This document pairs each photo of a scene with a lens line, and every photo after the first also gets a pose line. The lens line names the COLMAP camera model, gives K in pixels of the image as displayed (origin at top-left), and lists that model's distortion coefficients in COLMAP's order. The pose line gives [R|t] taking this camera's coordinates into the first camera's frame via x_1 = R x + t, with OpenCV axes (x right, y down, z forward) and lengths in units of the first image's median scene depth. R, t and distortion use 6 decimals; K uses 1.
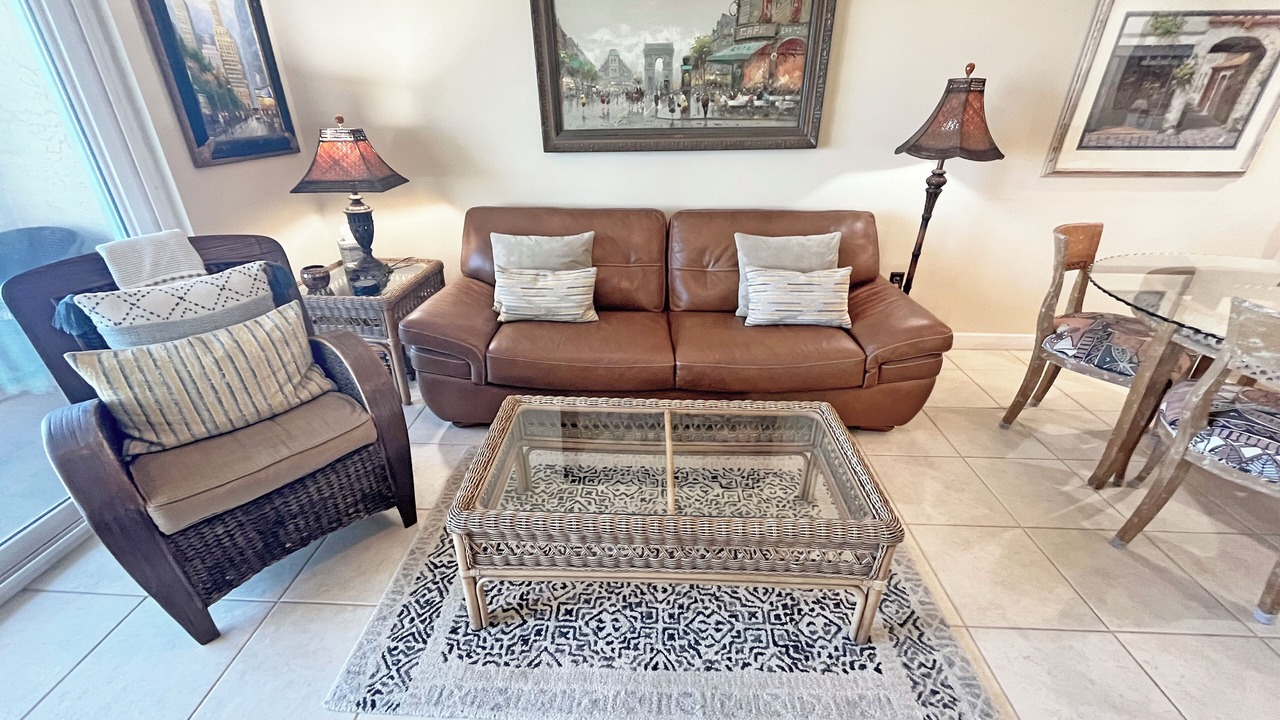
lens RADIAL K [[519.2, 0, 632.9], [0, 519.2, 363.2], [0, 0, 1]] dist [-0.002840, -0.000108]
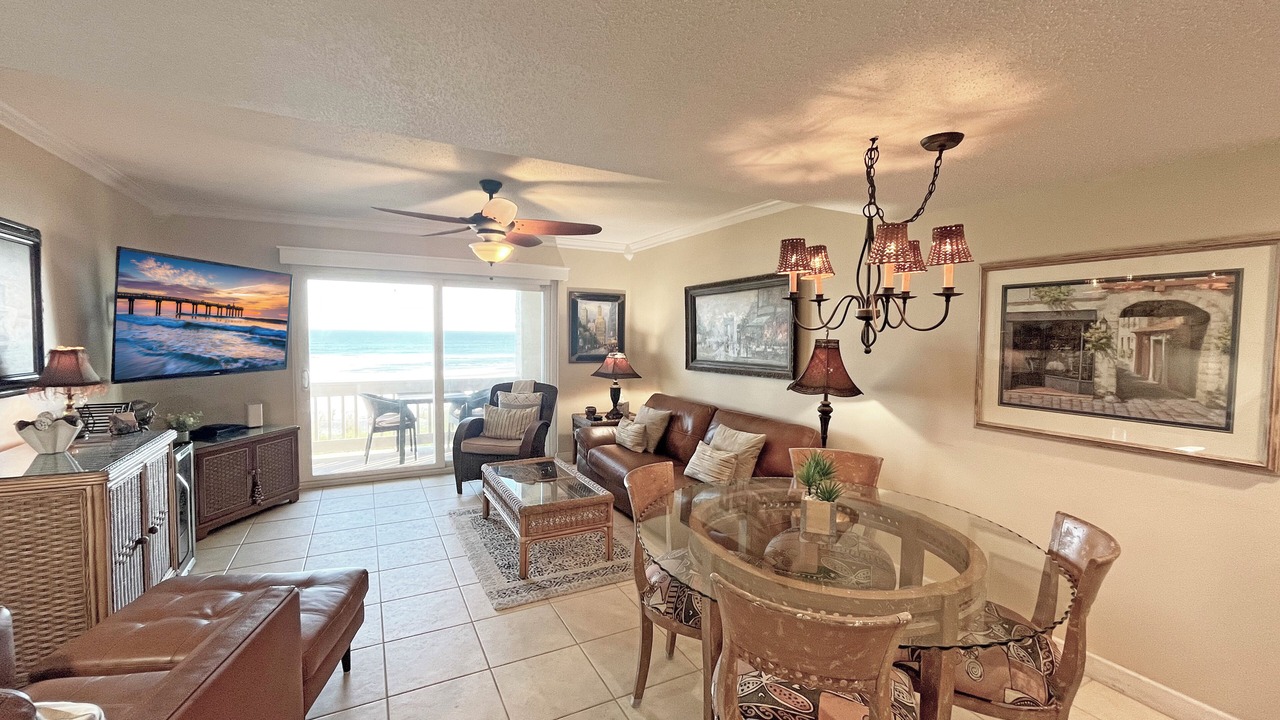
lens RADIAL K [[519.2, 0, 632.9], [0, 519.2, 363.2], [0, 0, 1]] dist [-0.002840, -0.000108]
pose [[0.495496, 0.059846, -0.866546, 1.450510], [-0.404945, 0.898493, -0.169497, -0.044676], [0.768442, 0.434889, 0.469435, -0.016311]]
